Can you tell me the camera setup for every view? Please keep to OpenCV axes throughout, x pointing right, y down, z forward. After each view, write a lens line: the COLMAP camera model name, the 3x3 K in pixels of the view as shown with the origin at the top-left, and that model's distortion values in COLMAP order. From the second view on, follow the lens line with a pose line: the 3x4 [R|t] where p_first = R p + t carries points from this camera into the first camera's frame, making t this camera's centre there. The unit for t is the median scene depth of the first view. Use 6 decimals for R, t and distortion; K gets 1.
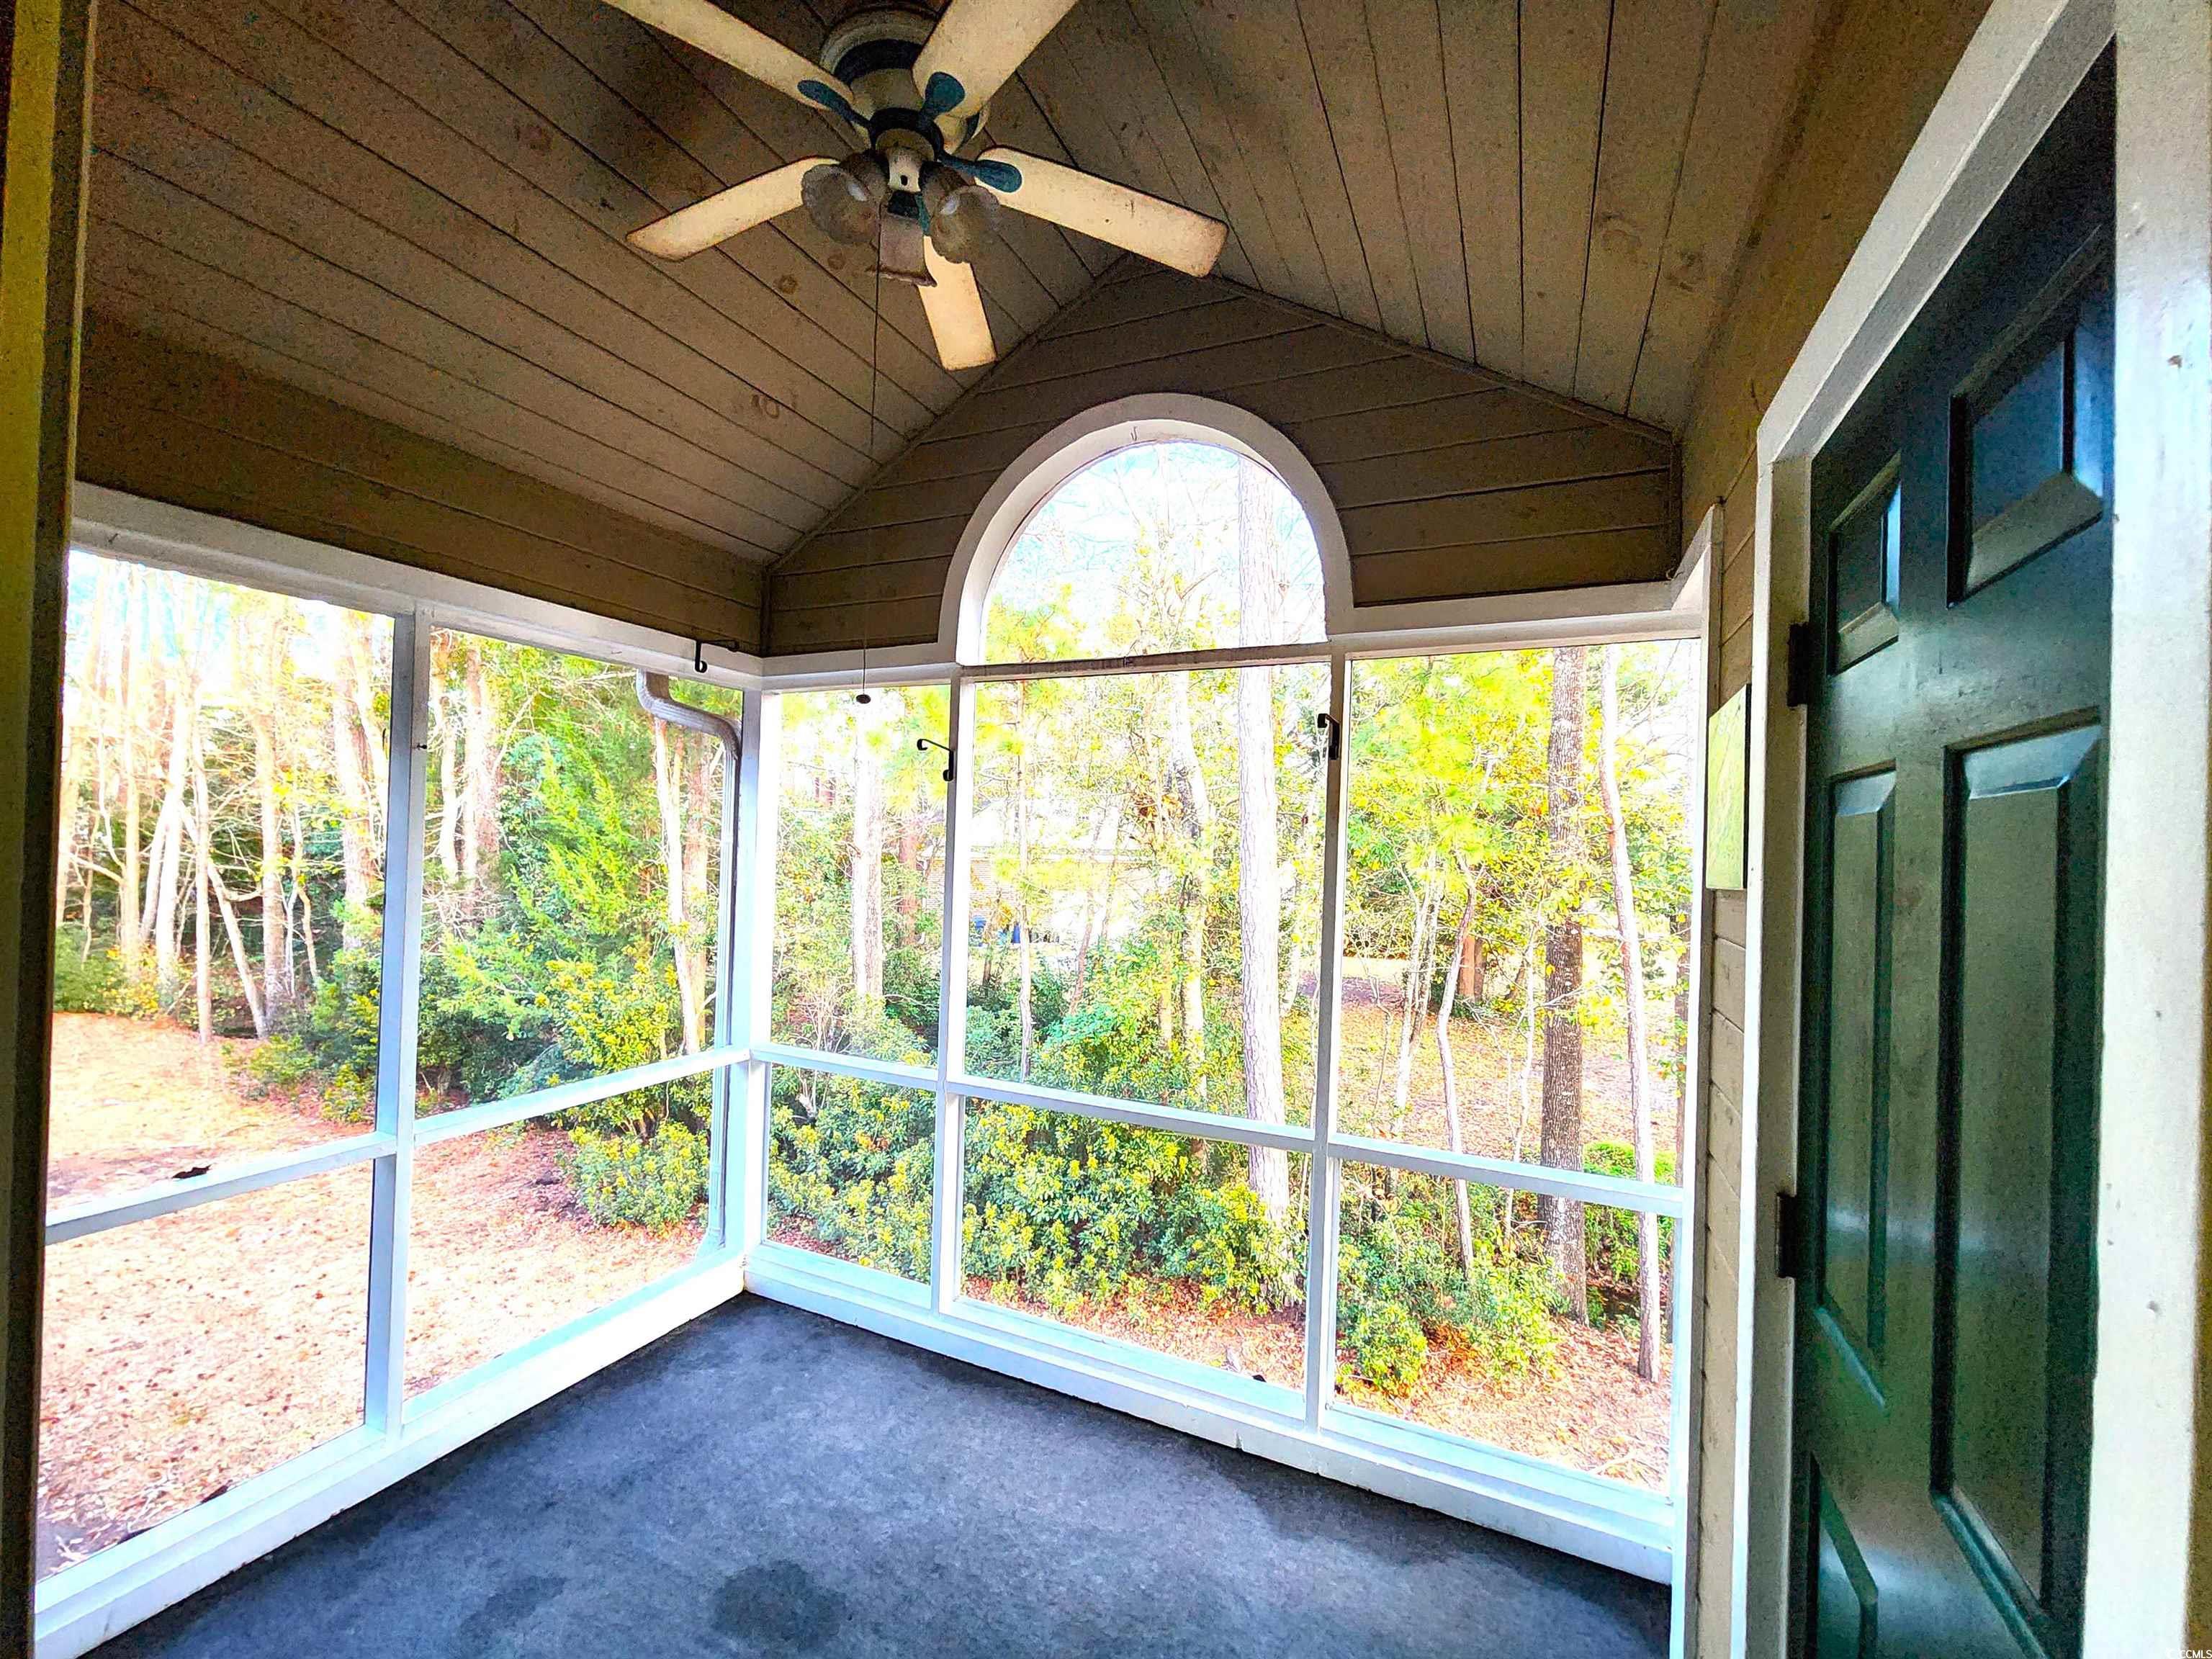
lens RADIAL K [[900.3, 0, 1101.3], [0, 900.3, 833.1], [0, 0, 1]] dist [-0.004369, -0.000331]
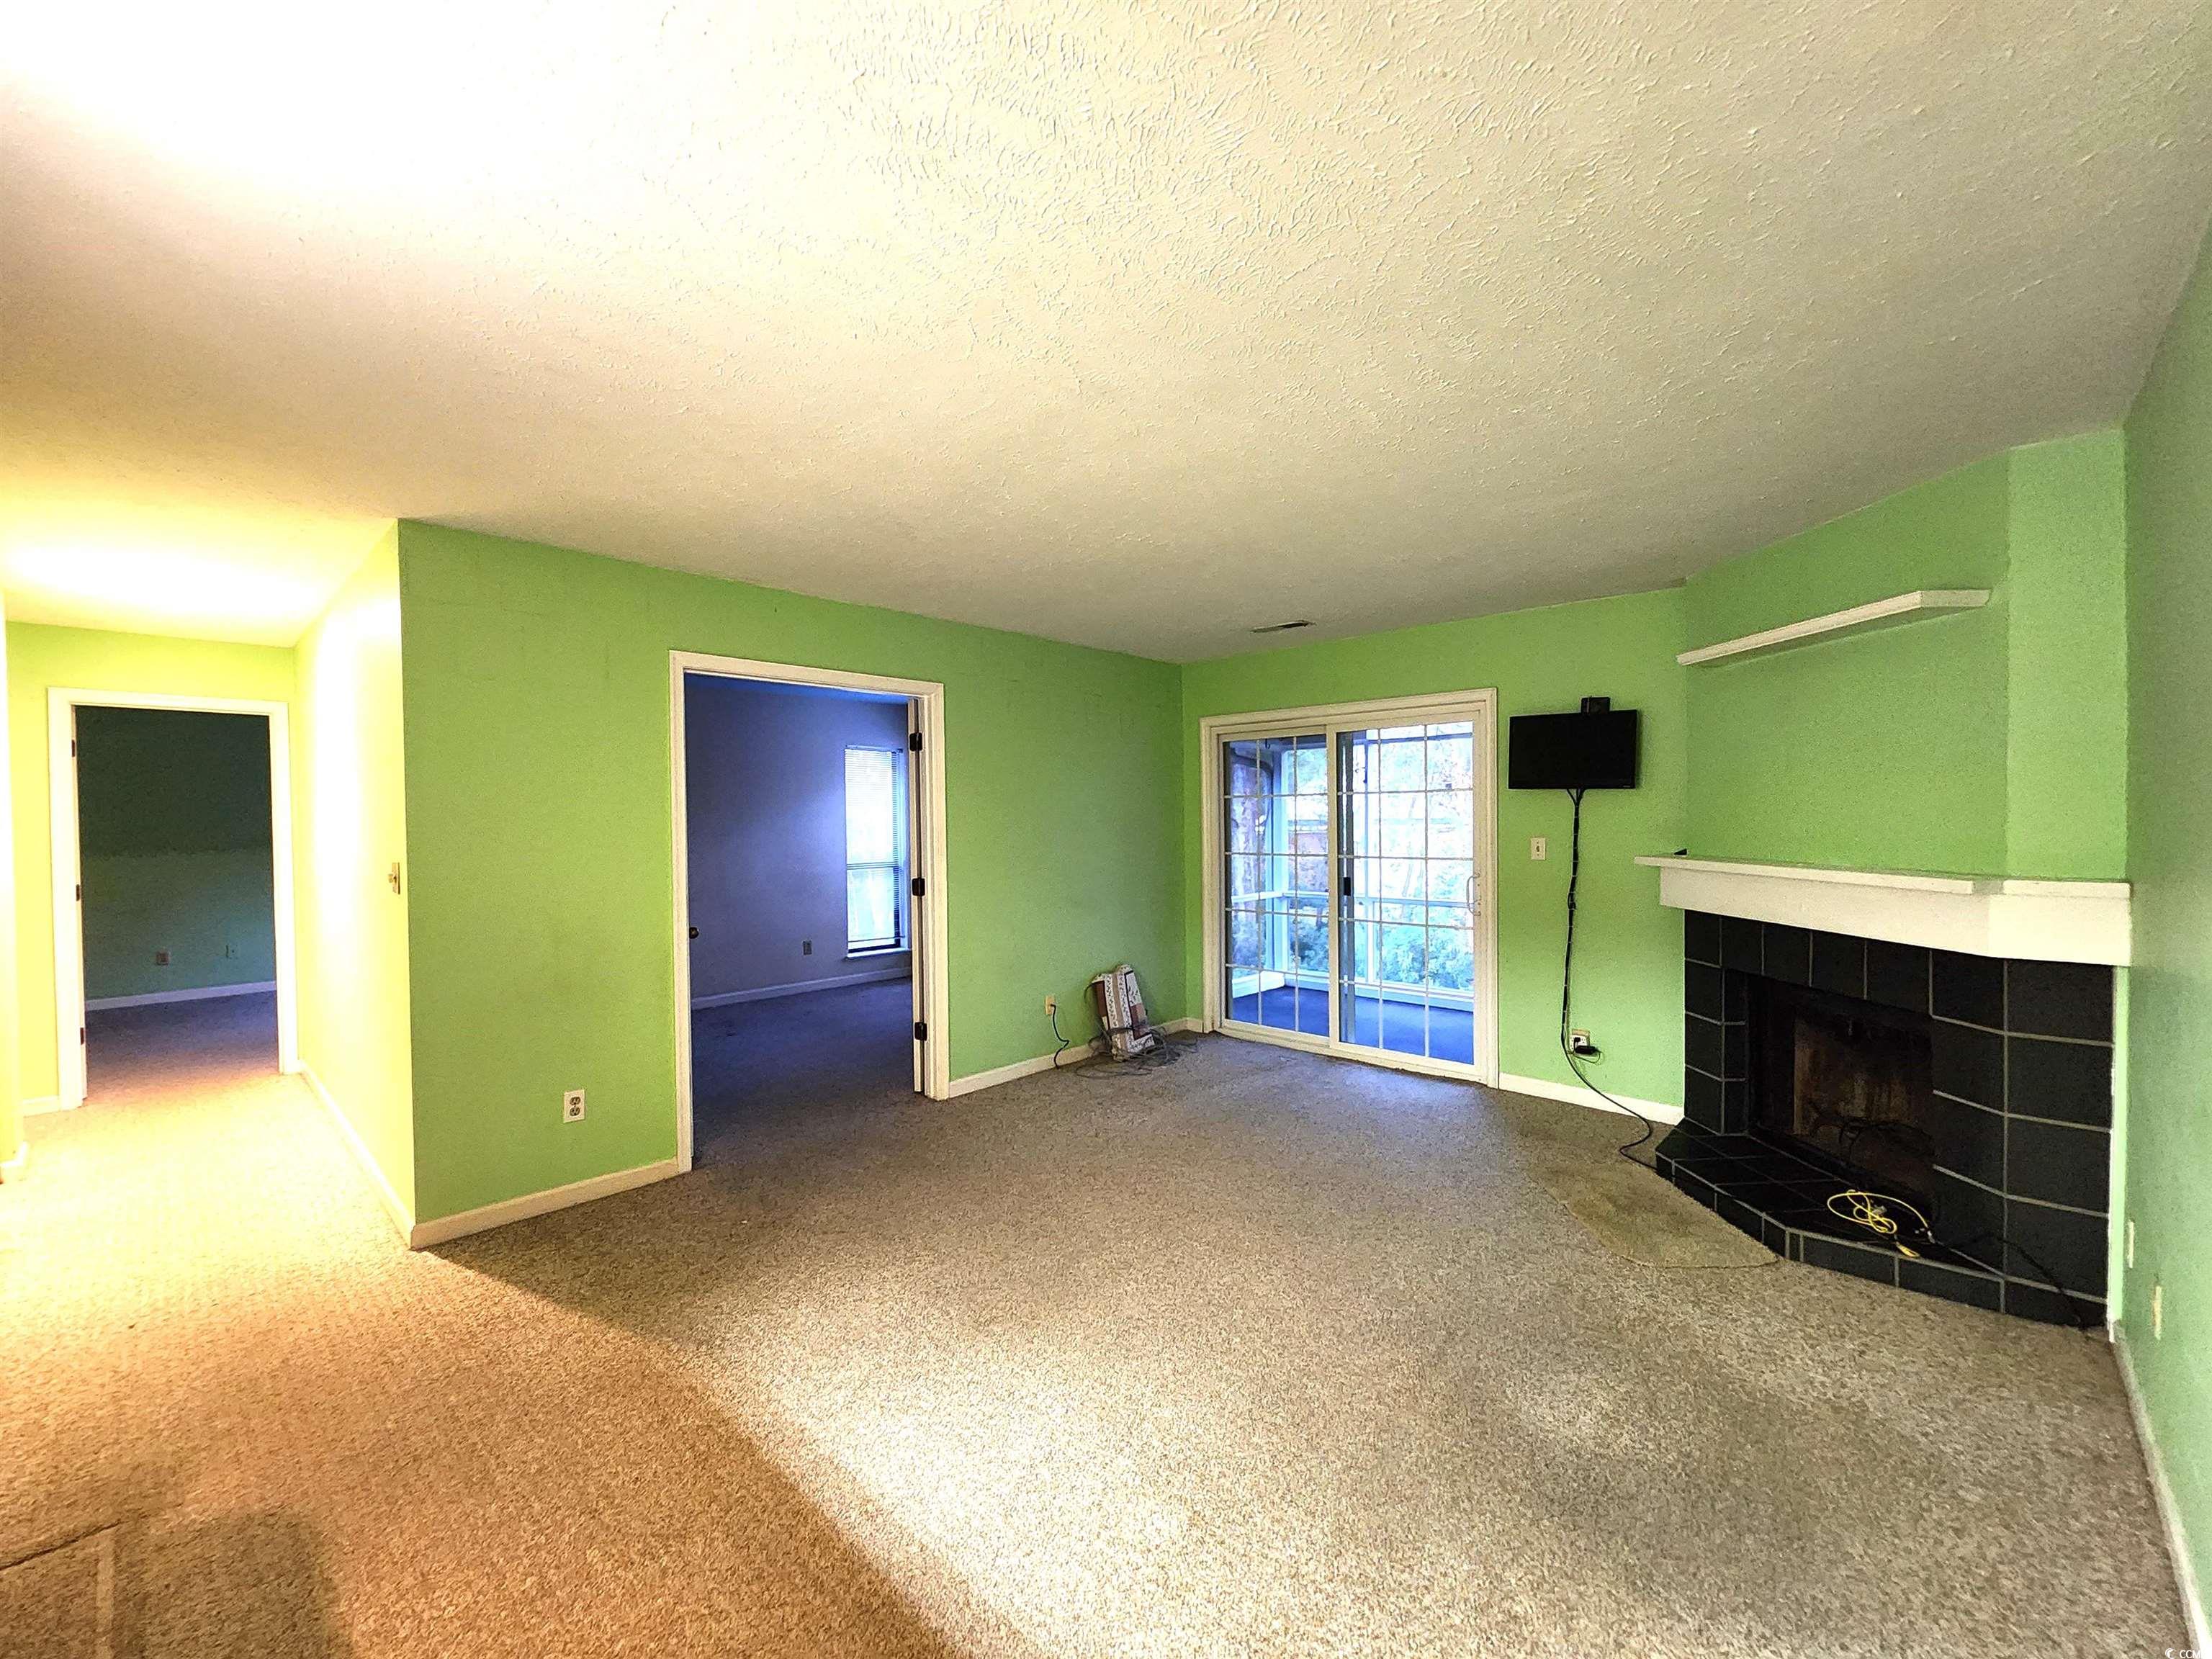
lens RADIAL K [[902.2, 0, 1101.3], [0, 902.2, 828.9], [0, 0, 1]] dist [-0.004934, -0.000810]
pose [[0.944938, -0.035305, -0.325340, -0.012595], [0.042630, 0.998972, 0.015409, -0.000118], [0.324461, -0.028430, 0.945472, -0.562965]]
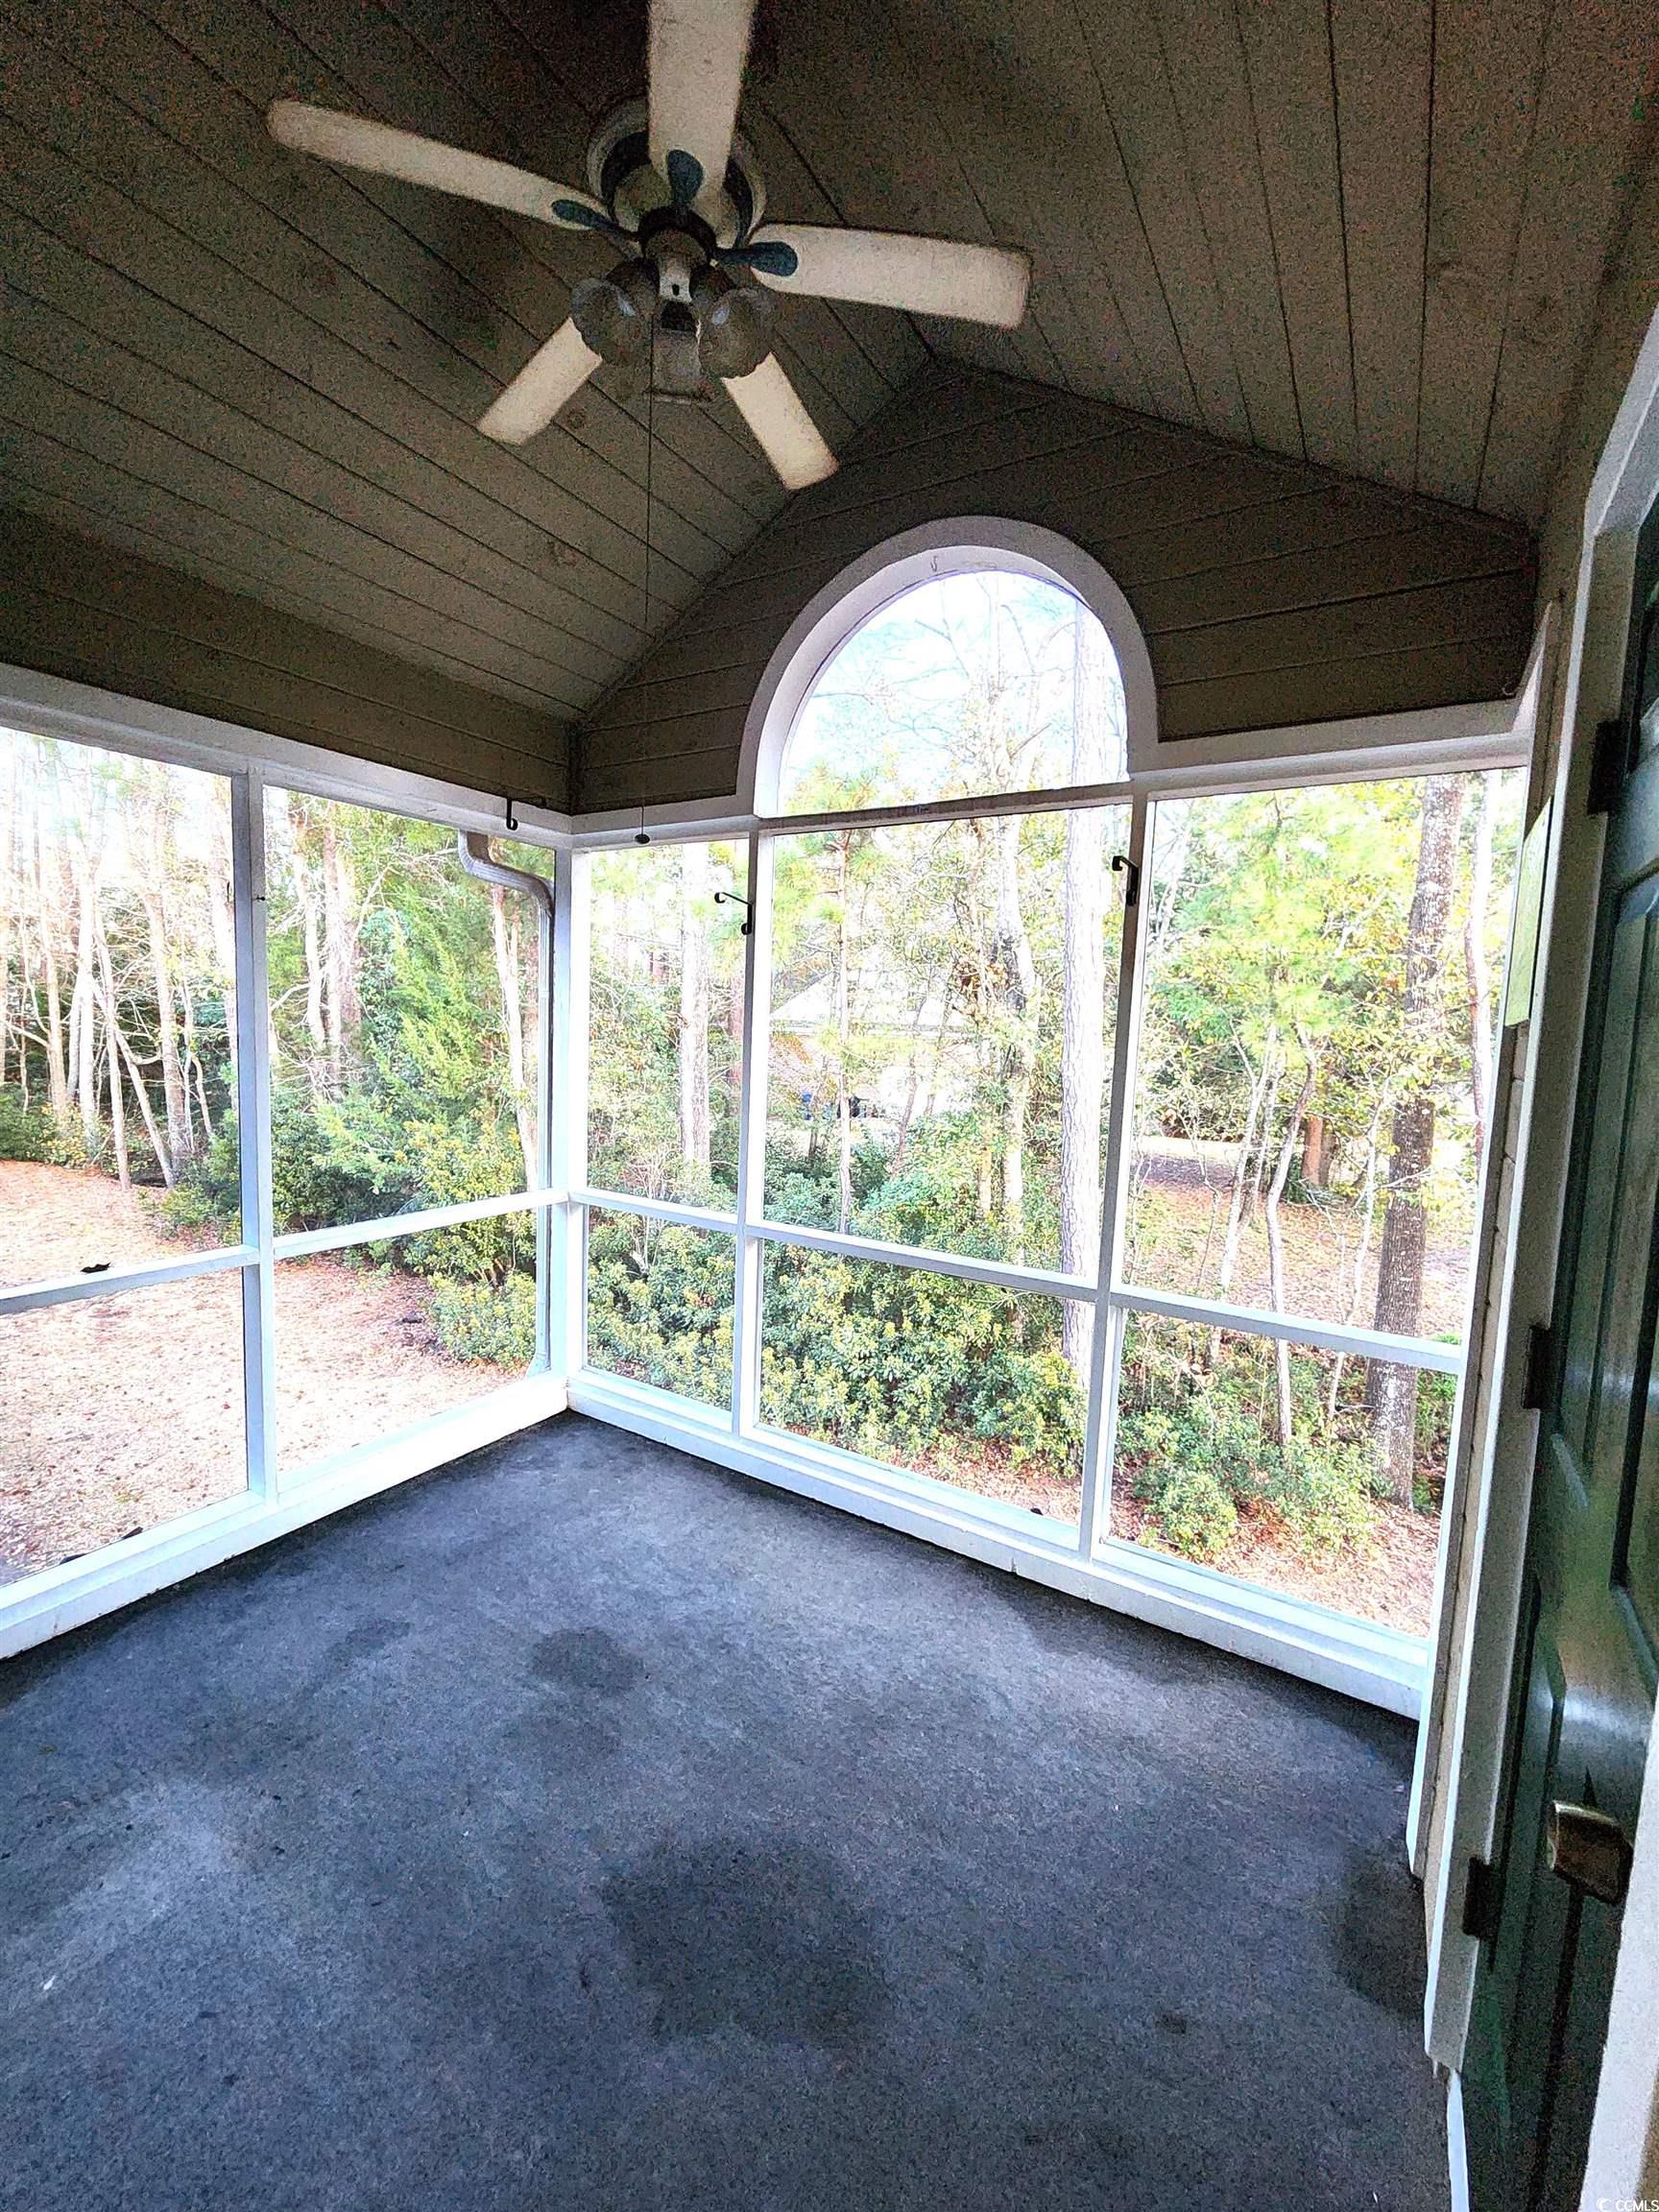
lens RADIAL K [[902.2, 0, 820.8], [0, 902.2, 1099.1], [0, 0, 1]] dist [-0.004934, -0.000810]
pose [[0.992539, 0.017887, -0.120605, 0.012372], [-0.005879, 0.995050, 0.099198, 0.007942], [0.121783, -0.097749, 0.987732, -0.004153]]
